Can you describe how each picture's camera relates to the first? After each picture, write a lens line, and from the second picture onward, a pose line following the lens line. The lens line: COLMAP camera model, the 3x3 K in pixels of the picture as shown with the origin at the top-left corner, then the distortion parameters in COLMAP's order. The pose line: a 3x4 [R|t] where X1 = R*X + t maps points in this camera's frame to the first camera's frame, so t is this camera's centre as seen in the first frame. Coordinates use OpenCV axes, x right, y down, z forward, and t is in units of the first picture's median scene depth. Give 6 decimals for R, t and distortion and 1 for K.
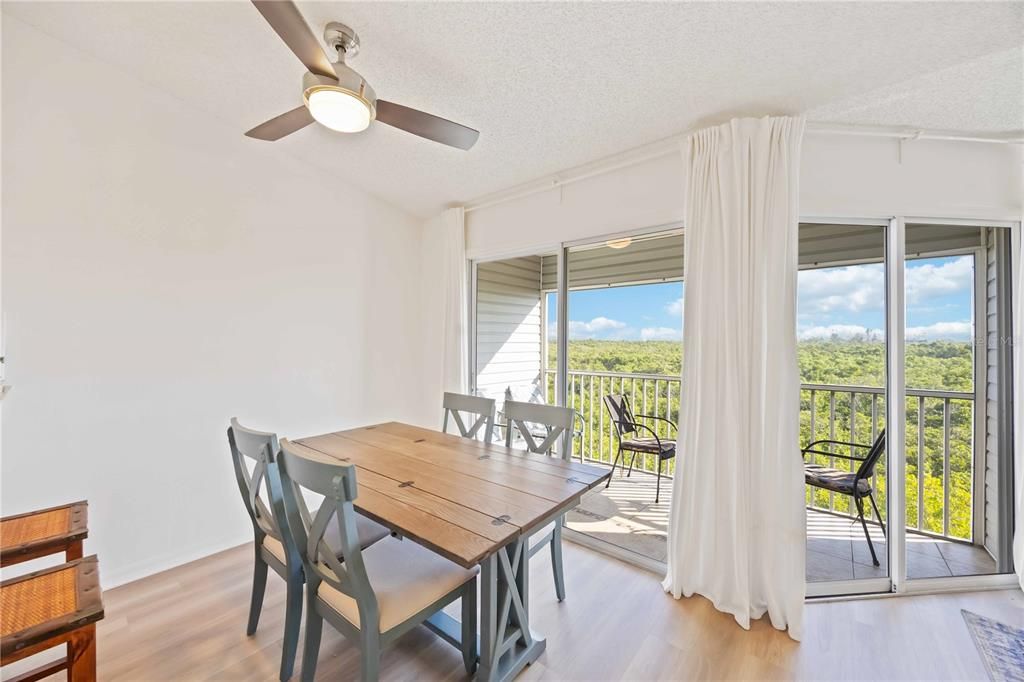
lens RADIAL K [[394.1, 0, 512.1], [0, 394.1, 338.2], [0, 0, 1]] dist [0.011982, 0.000148]
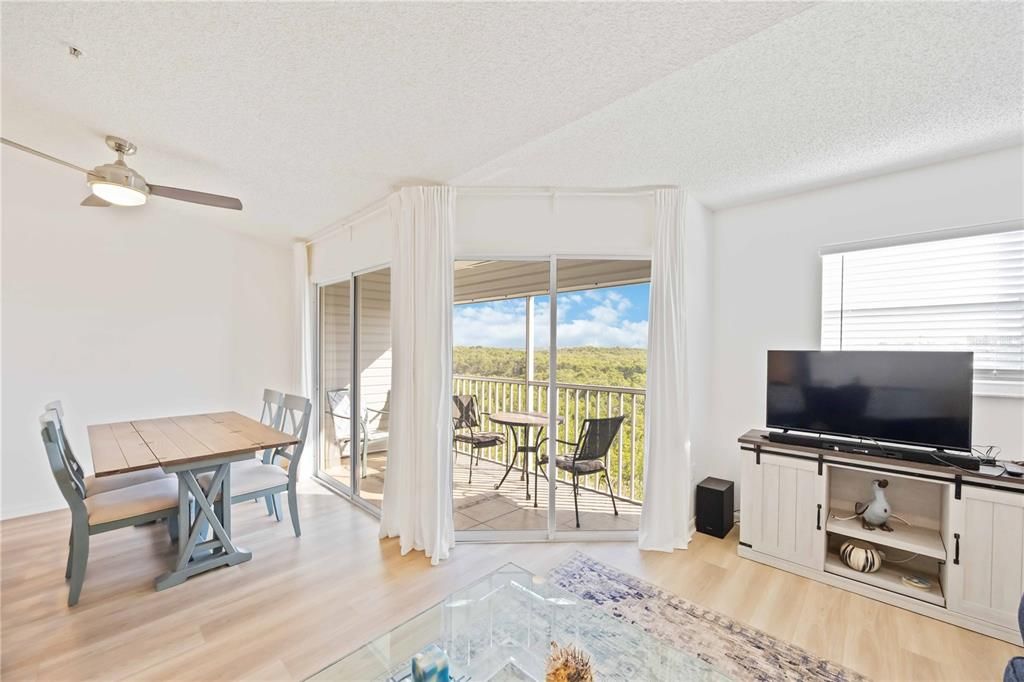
lens RADIAL K [[394.1, 0, 501.4], [0, 394.1, 356.1], [0, 0, 1]] dist [0.011982, 0.000148]
pose [[0.997565, 0.000891, -0.069736, 0.570510], [0.000934, 0.999658, 0.026128, -0.004779], [0.069735, -0.026129, 0.997223, -0.198939]]
